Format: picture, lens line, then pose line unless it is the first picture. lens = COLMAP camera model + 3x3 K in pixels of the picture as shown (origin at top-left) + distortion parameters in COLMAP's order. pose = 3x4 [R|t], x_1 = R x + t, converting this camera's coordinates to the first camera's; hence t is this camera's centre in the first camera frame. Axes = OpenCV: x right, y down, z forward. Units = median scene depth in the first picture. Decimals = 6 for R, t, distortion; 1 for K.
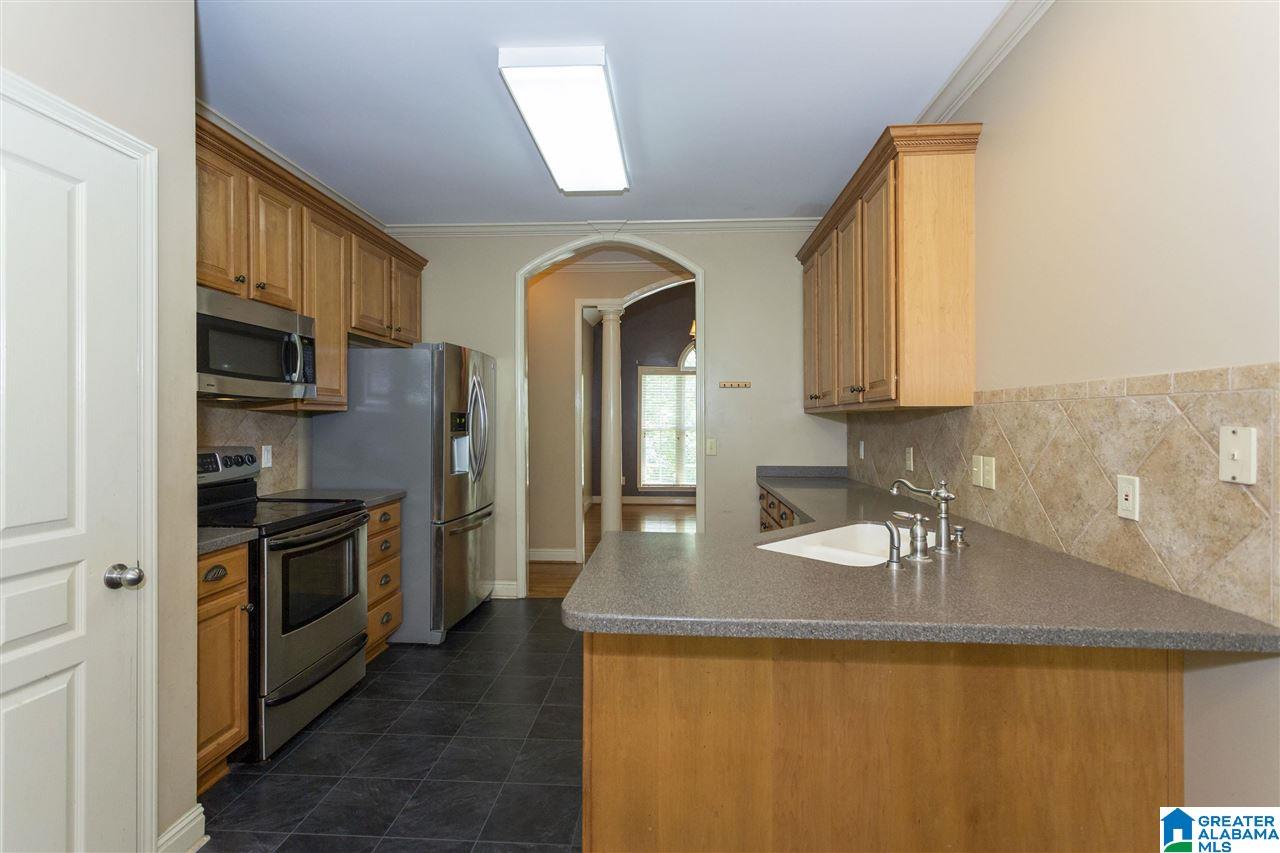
lens RADIAL K [[606.1, 0, 641.7], [0, 606.1, 423.0], [0, 0, 1]] dist [0.003931, 0.000866]
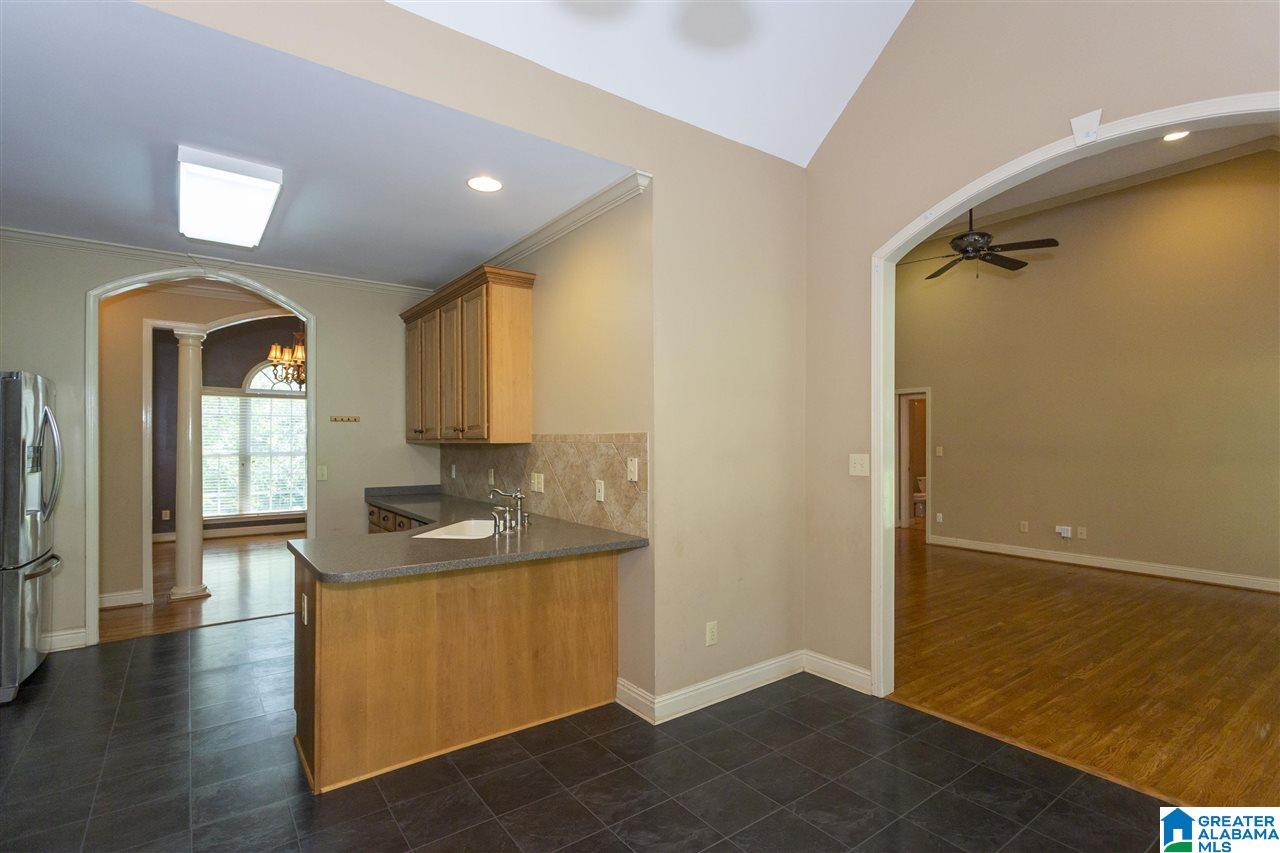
lens RADIAL K [[606.1, 0, 641.7], [0, 606.1, 423.0], [0, 0, 1]] dist [0.003931, 0.000866]
pose [[0.765554, 0.015810, 0.643177, -0.291469], [0.004804, 0.999530, -0.030288, -0.031553], [-0.643353, 0.026277, 0.765118, -0.465171]]
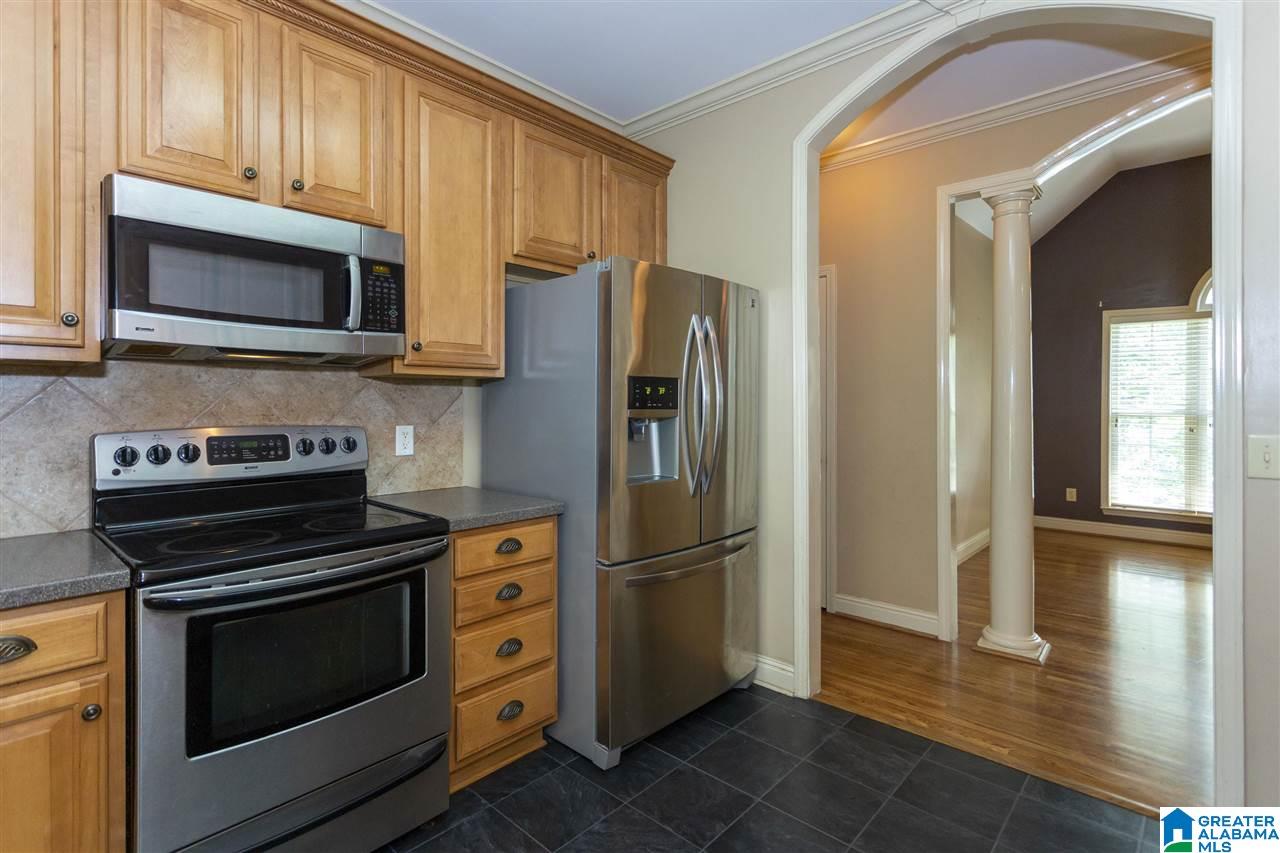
lens RADIAL K [[622.6, 0, 614.9], [0, 622.6, 405.0], [0, 0, 1]] dist [-0.003265, -0.000730]
pose [[0.766707, -0.001099, -0.641996, 0.086270], [0.000190, 0.999999, -0.001485, 0.017495], [0.641997, 0.001017, 0.766706, 0.780510]]
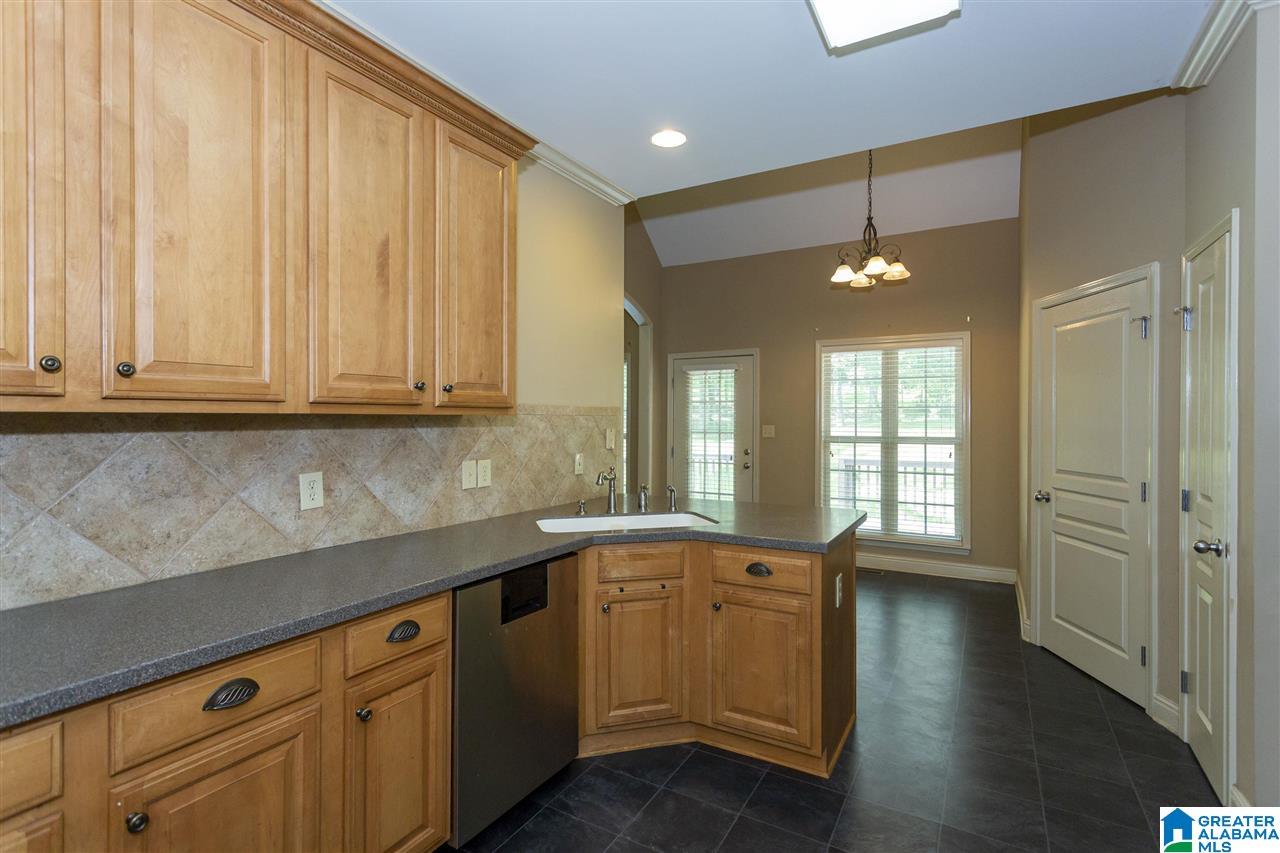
lens RADIAL K [[567.2, 0, 641.2], [0, 567.2, 420.9], [0, 0, 1]] dist [-0.000402, 0.000119]
pose [[-0.908081, -0.005582, 0.418758, -0.137253], [-0.004566, 0.999984, 0.003429, -0.021982], [-0.418770, 0.001202, -0.908091, 1.772524]]
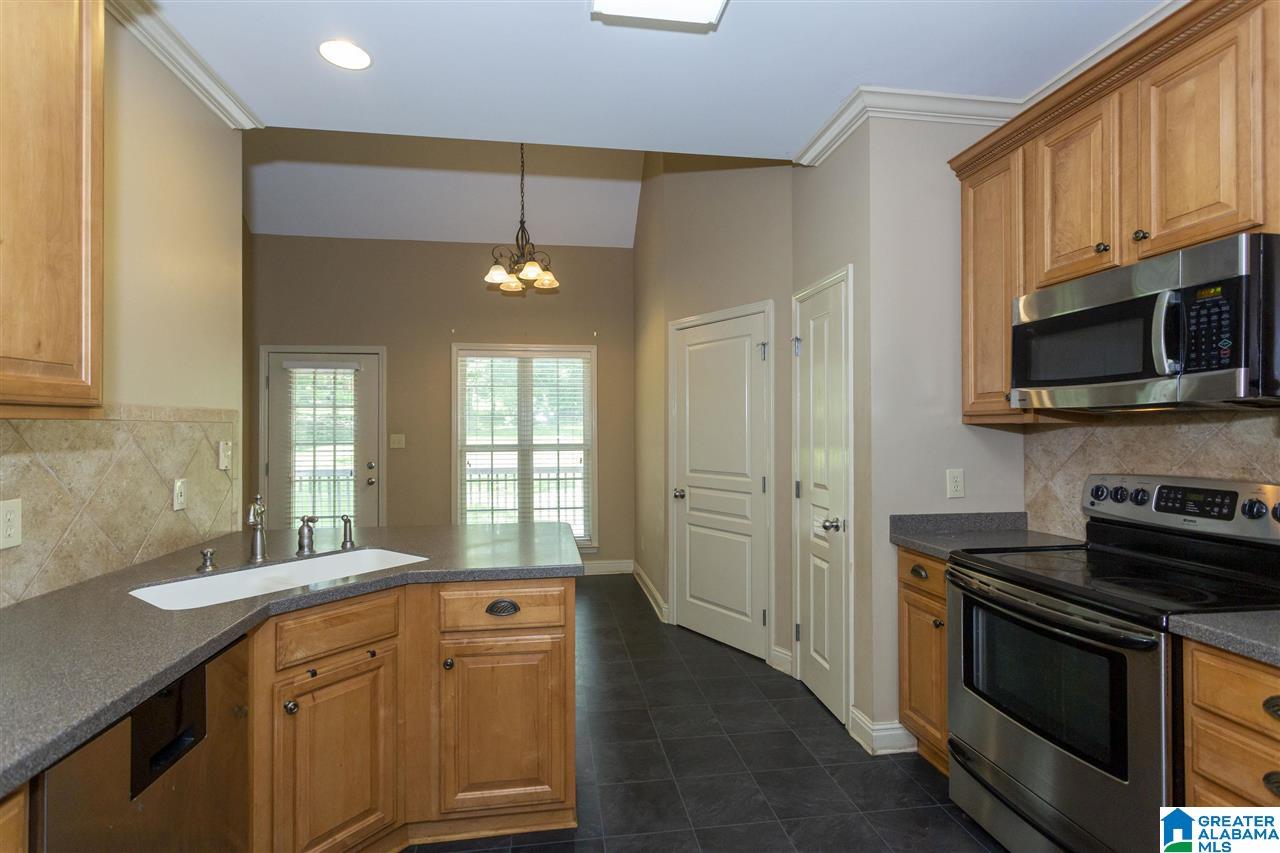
lens RADIAL K [[590.8, 0, 632.7], [0, 590.8, 424.9], [0, 0, 1]] dist [-0.000003, 0.000356]
pose [[-0.977942, -0.001297, -0.208873, 0.048221], [-0.000097, 0.999983, -0.005757, -0.019149], [0.208877, -0.005609, -0.977926, 1.680713]]
